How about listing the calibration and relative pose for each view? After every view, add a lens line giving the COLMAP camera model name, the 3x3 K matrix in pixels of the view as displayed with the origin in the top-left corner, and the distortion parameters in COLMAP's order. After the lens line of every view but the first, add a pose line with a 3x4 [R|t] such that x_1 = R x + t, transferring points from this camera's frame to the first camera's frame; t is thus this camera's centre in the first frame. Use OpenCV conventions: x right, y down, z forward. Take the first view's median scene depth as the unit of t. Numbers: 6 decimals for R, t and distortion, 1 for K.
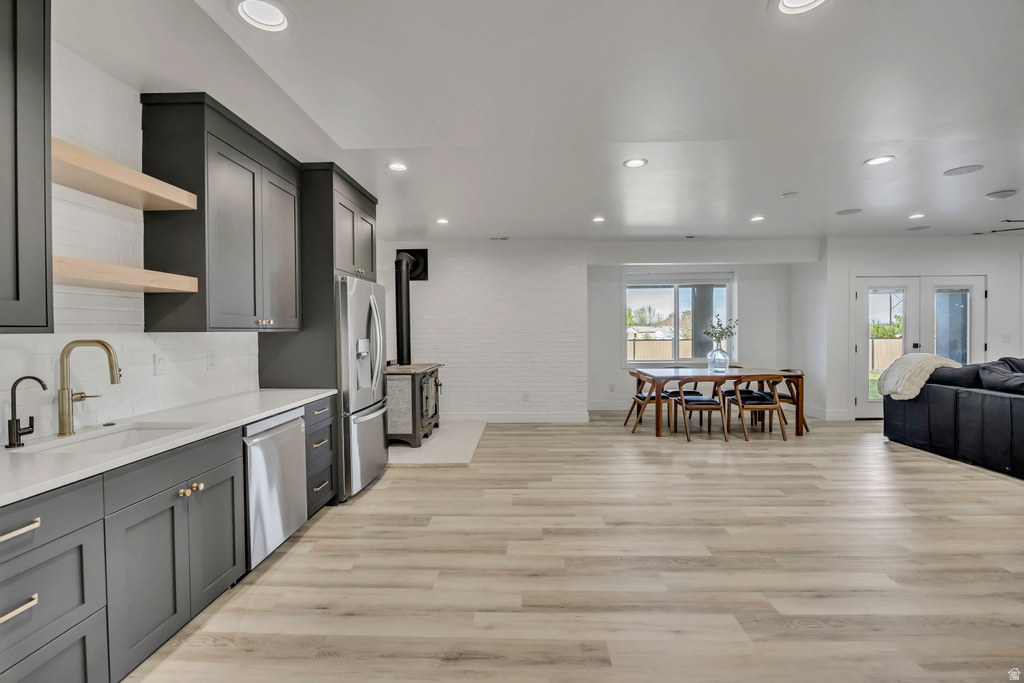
lens RADIAL K [[449.2, 0, 513.5], [0, 449.2, 328.8], [0, 0, 1]] dist [0.002100, -0.000228]
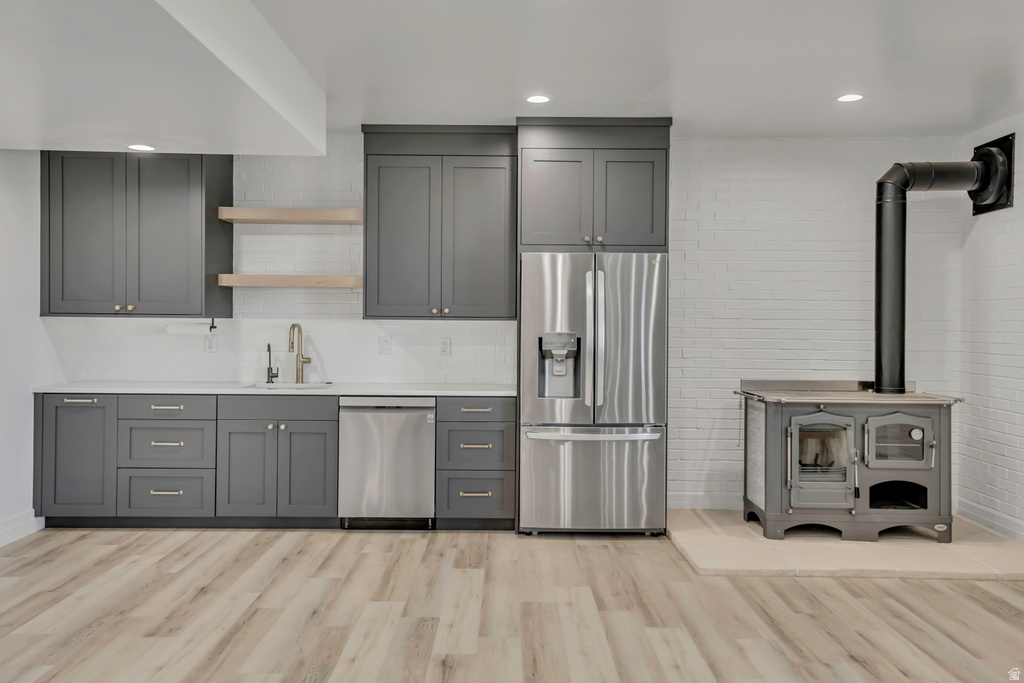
lens RADIAL K [[857.2, 0, 499.3], [0, 857.2, 336.6], [0, 0, 1]] dist [0.037910, 0.001812]
pose [[0.019906, 0.010648, -0.999745, 1.290855], [-0.011248, 0.999882, 0.010426, 0.020409], [0.999739, 0.011037, 0.020023, 1.037686]]
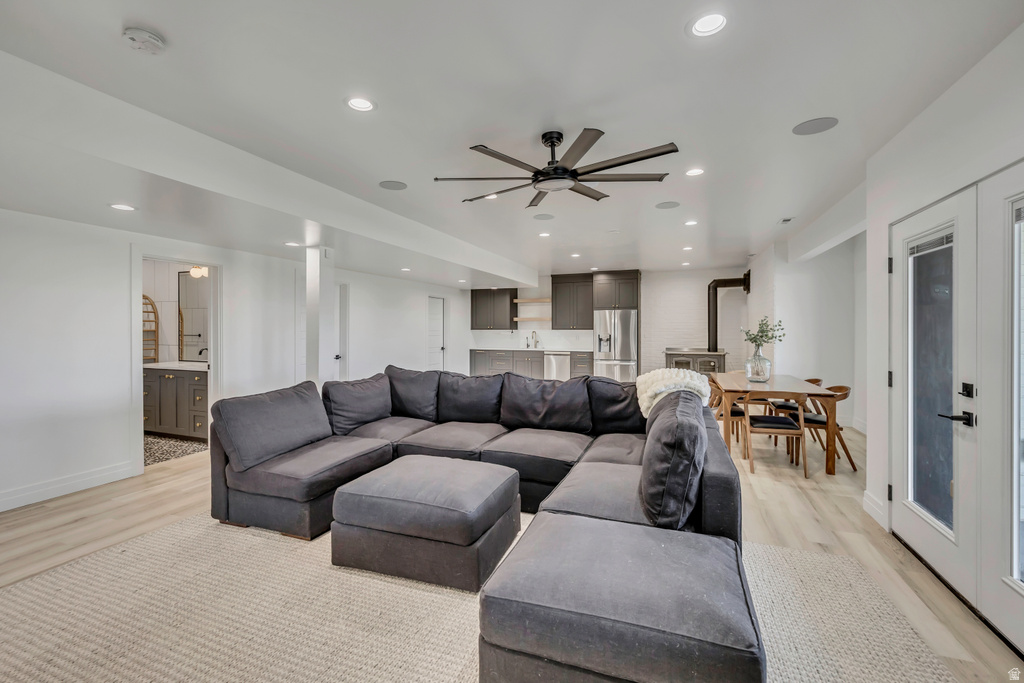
lens RADIAL K [[449.2, 0, 513.5], [0, 449.2, 328.8], [0, 0, 1]] dist [0.002100, -0.000228]
pose [[-0.329848, 0.004230, -0.944025, 2.721289], [-0.000960, 0.999988, 0.004816, -0.016722], [0.944034, 0.002495, -0.329840, 1.617600]]
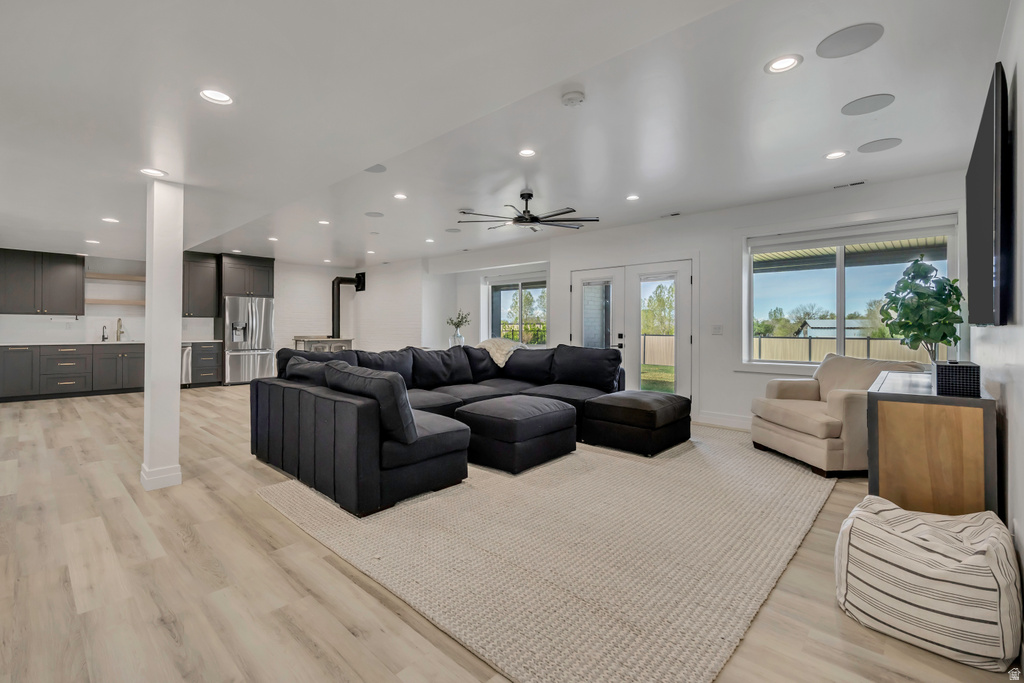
lens RADIAL K [[449.2, 0, 513.5], [0, 449.2, 328.8], [0, 0, 1]] dist [0.002100, -0.000228]
pose [[0.757438, 0.010820, -0.652817, 2.794206], [-0.009828, 0.999938, 0.005170, 0.042954], [0.652833, 0.002500, 0.757498, 0.164909]]
